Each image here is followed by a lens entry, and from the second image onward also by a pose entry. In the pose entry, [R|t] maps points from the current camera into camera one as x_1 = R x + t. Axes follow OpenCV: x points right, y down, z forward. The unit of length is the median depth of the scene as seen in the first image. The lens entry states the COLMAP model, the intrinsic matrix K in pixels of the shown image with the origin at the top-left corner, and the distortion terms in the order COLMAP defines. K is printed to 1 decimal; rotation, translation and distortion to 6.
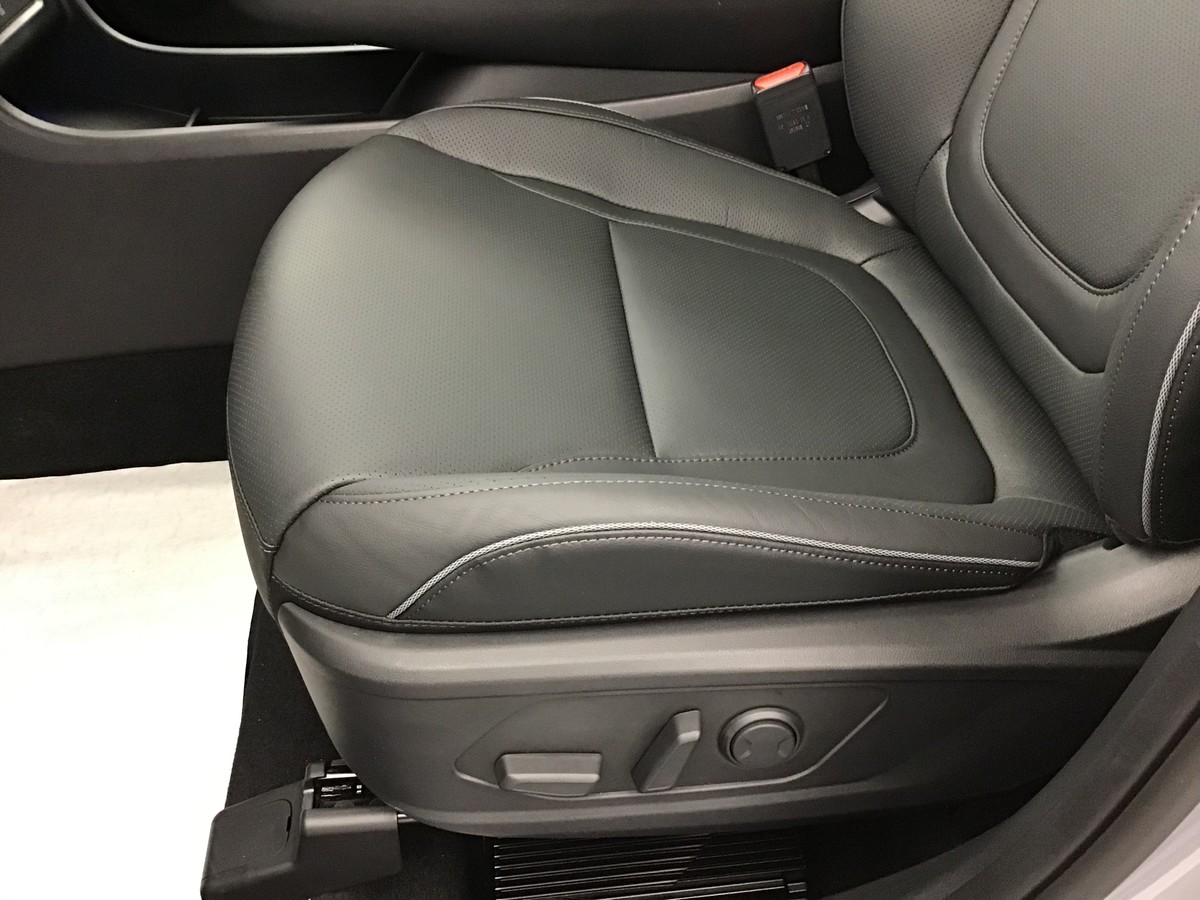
lens RADIAL K [[1089.1, 0, 600.0], [0, 1089.1, 450.0], [0, 0, 1]] dist [0.133758, -0.302862]
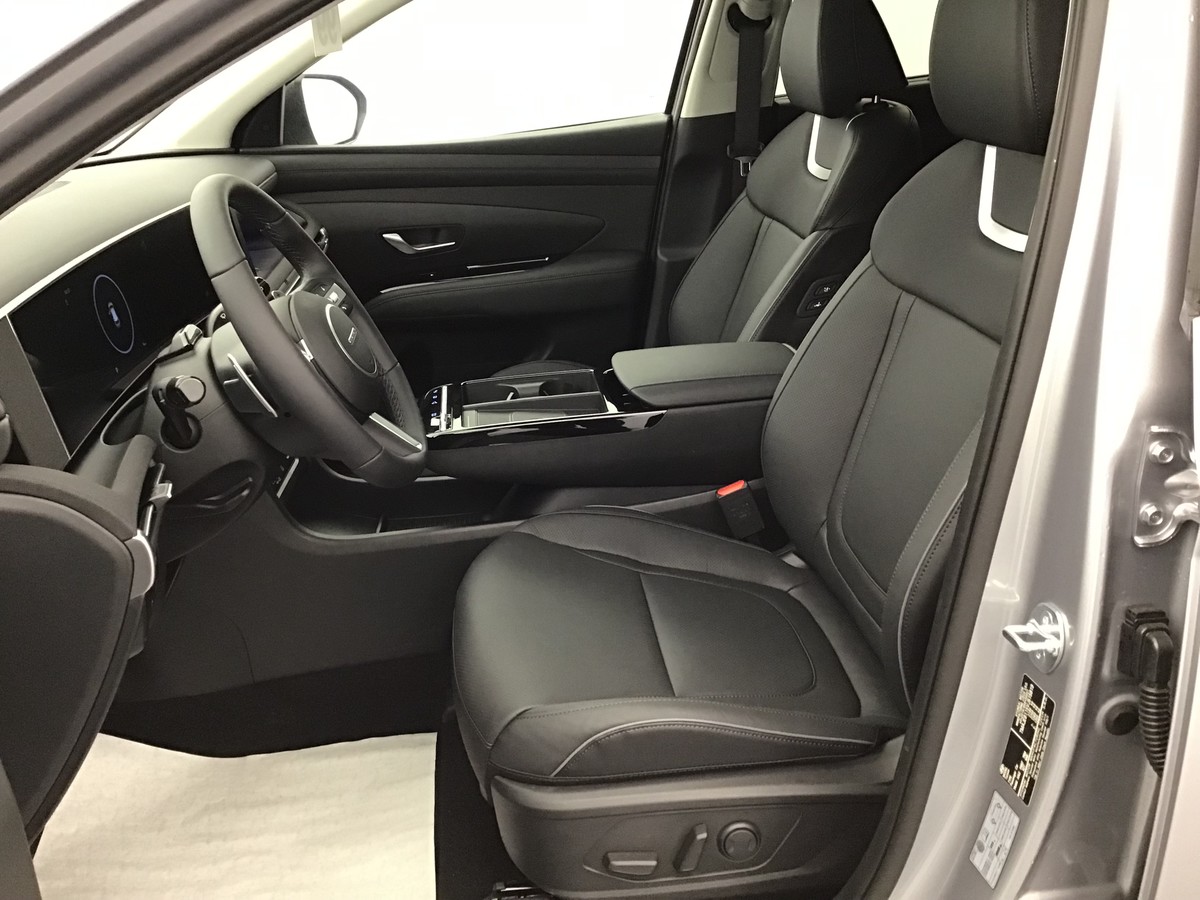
lens RADIAL K [[1089.1, 0, 600.0], [0, 1089.1, 450.0], [0, 0, 1]] dist [0.133758, -0.302862]
pose [[0.999002, -0.044662, -0.000466, -0.055449], [0.042580, 0.955467, -0.292010, 0.132933], [0.013487, 0.291699, 0.956415, -0.876461]]
